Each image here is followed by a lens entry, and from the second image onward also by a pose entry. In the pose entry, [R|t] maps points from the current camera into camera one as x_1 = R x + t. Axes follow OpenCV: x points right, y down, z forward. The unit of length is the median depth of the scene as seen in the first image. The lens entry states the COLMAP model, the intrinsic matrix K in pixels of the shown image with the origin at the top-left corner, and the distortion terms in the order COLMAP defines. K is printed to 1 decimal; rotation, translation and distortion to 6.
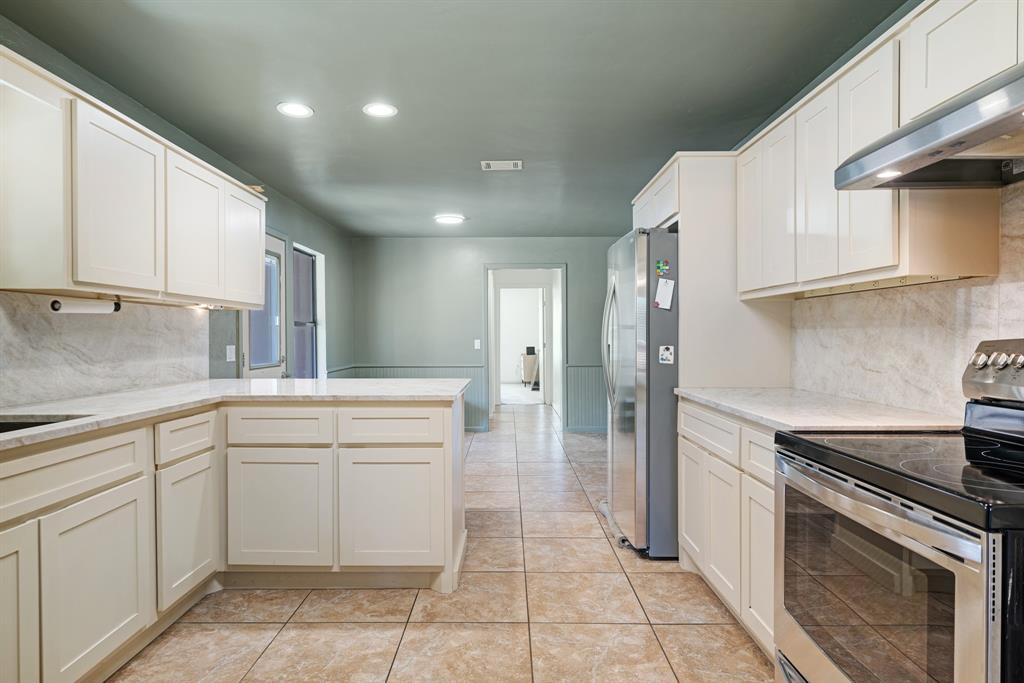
lens RADIAL K [[471.3, 0, 506.9], [0, 471.3, 340.3], [0, 0, 1]] dist [0.002901, 0.000396]
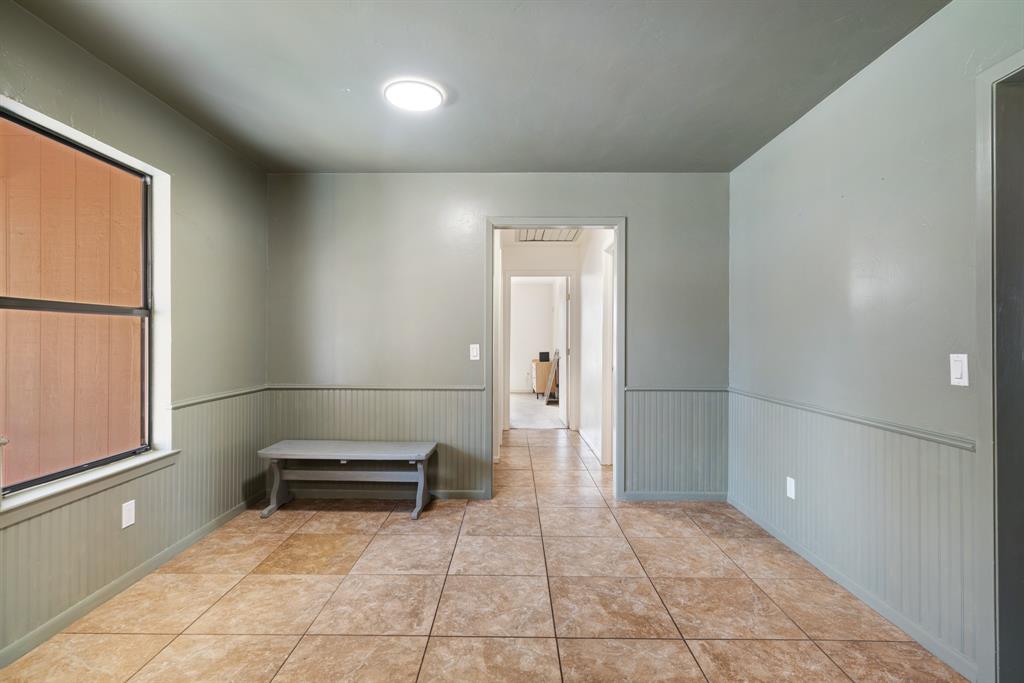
lens RADIAL K [[471.3, 0, 514.8], [0, 471.3, 339.8], [0, 0, 1]] dist [0.002901, 0.000396]
pose [[0.999964, 0.008499, 0.000761, -0.016250], [-0.008493, 0.999928, -0.008522, -0.002581], [-0.000833, 0.008515, 0.999963, 0.515190]]
